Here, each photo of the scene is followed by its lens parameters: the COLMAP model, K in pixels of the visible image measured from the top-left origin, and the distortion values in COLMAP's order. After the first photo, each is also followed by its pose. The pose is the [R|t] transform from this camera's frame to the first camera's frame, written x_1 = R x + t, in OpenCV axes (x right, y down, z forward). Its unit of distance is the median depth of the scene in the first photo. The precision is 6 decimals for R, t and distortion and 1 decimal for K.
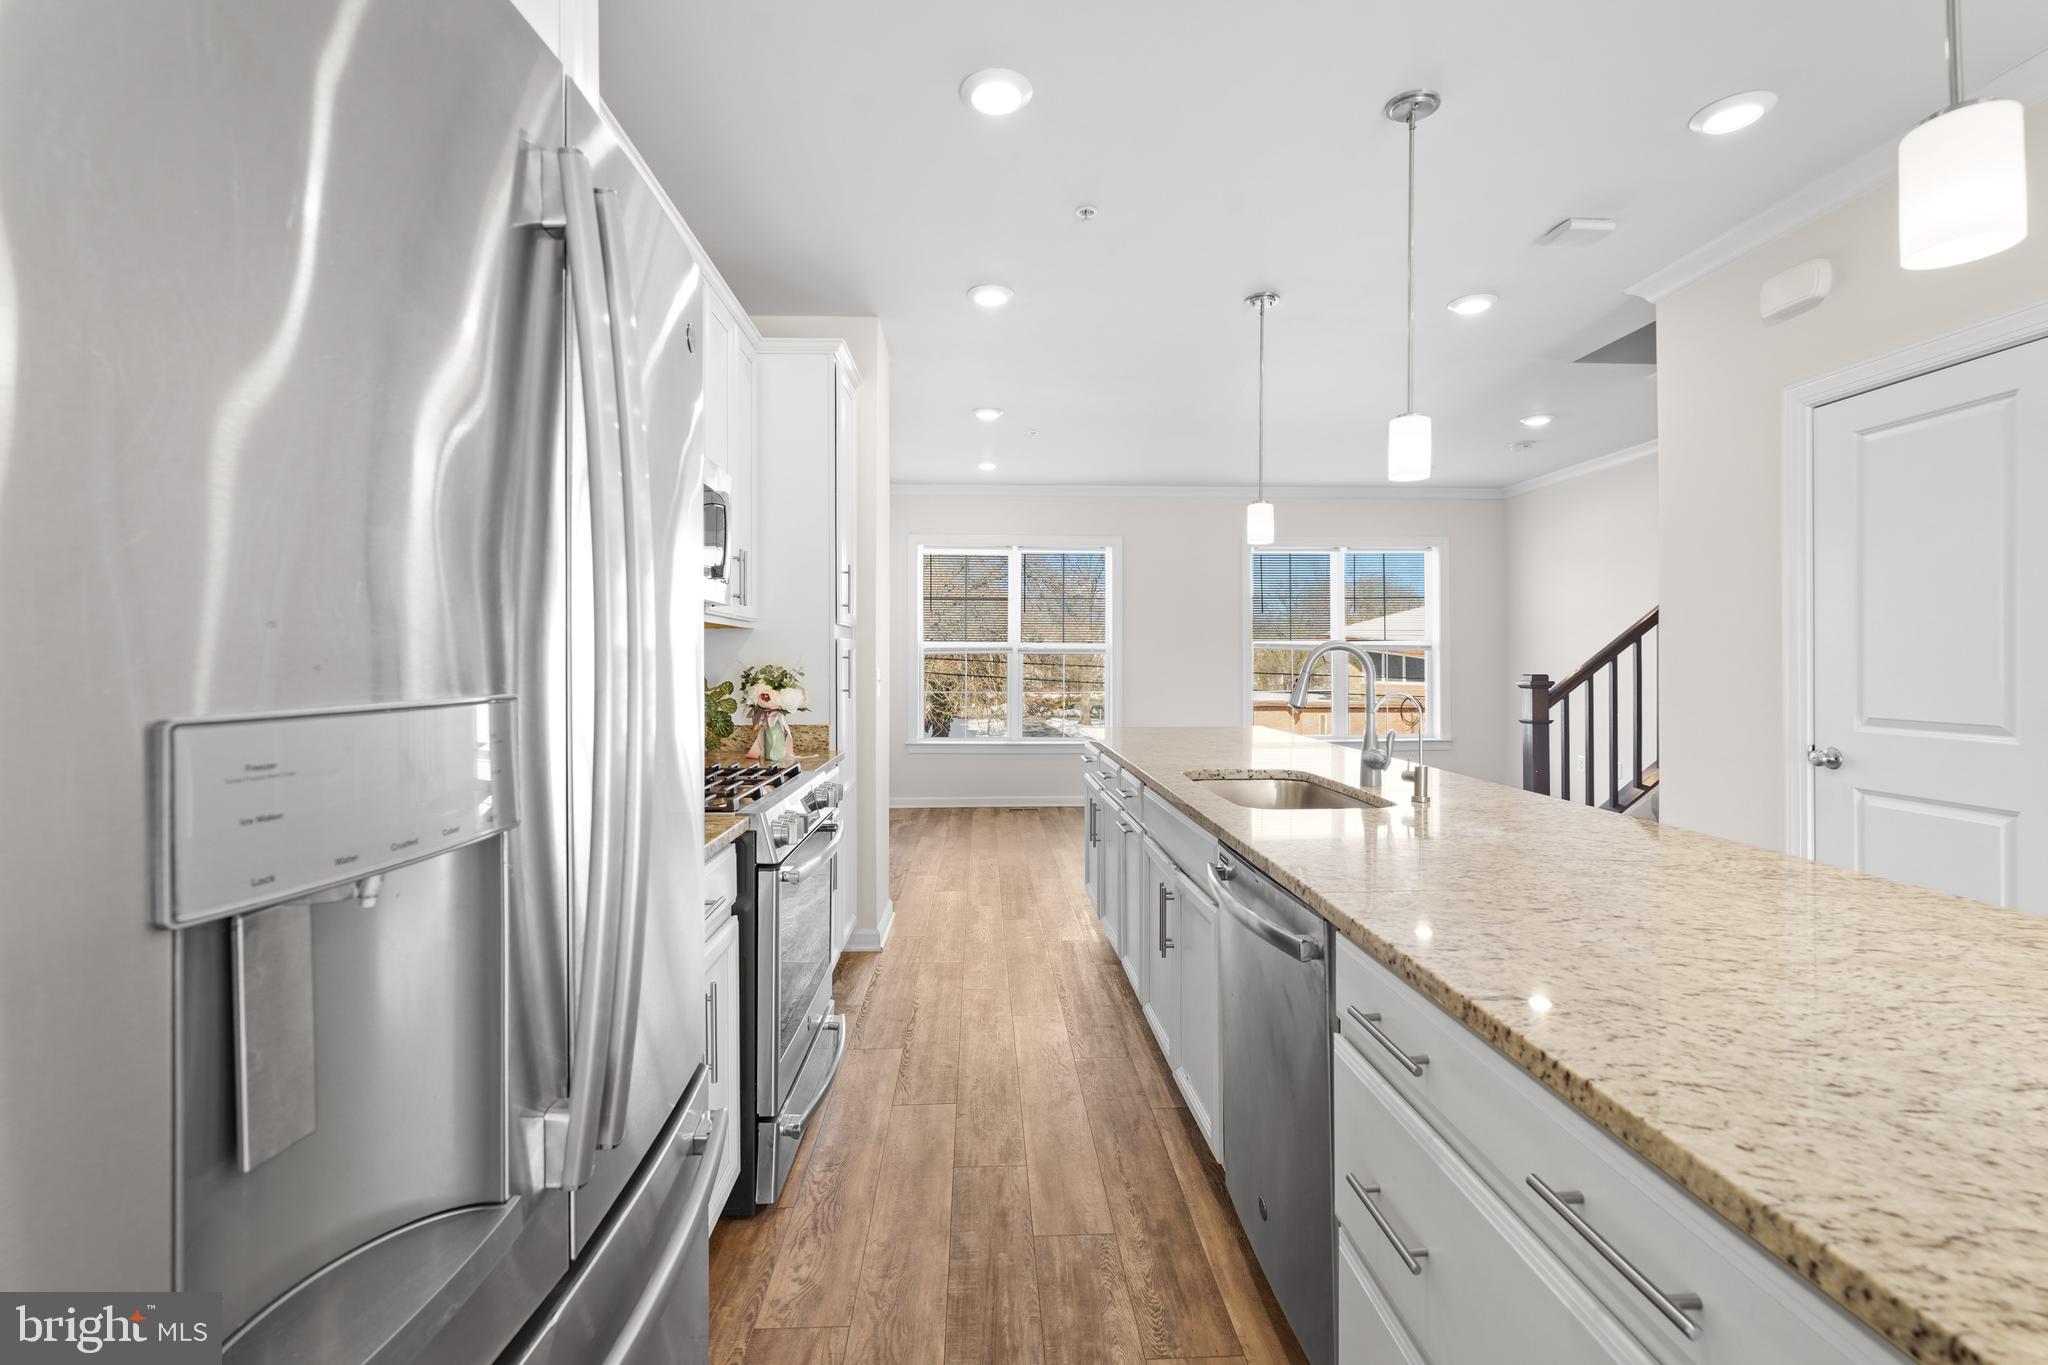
lens RADIAL K [[921.4, 0, 1013.0], [0, 921.4, 660.5], [0, 0, 1]] dist [-0.000249, 0.000273]
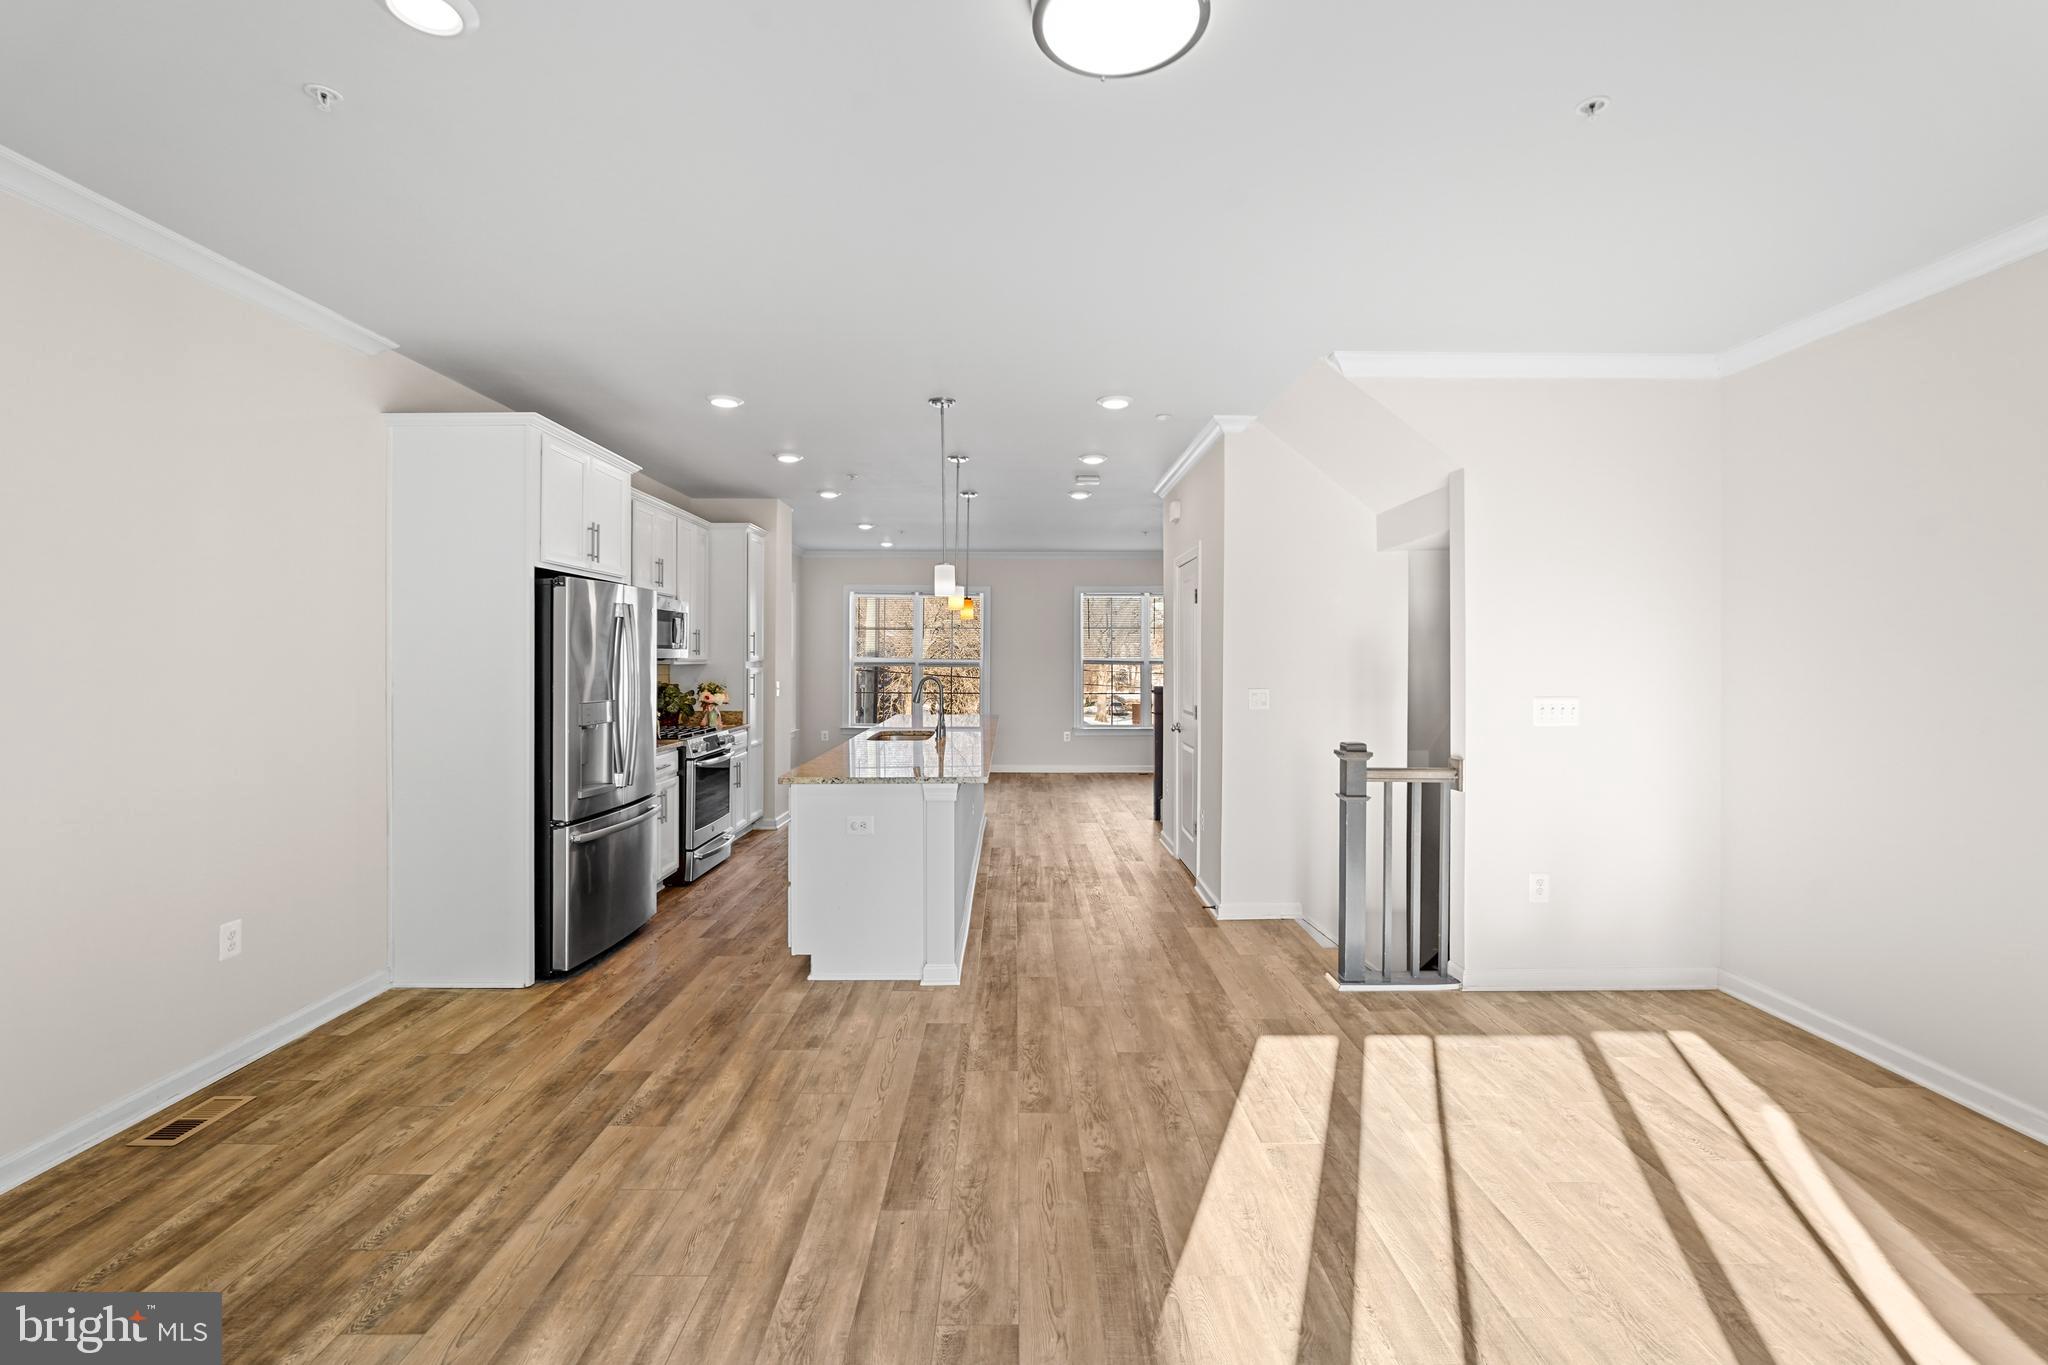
lens RADIAL K [[921.4, 0, 1013.0], [0, 921.4, 660.5], [0, 0, 1]] dist [-0.000249, 0.000273]
pose [[0.999479, 0.003182, -0.032116, 0.505529], [-0.003143, 0.999994, 0.001293, -0.051009], [0.032119, -0.001191, 0.999483, -1.110155]]
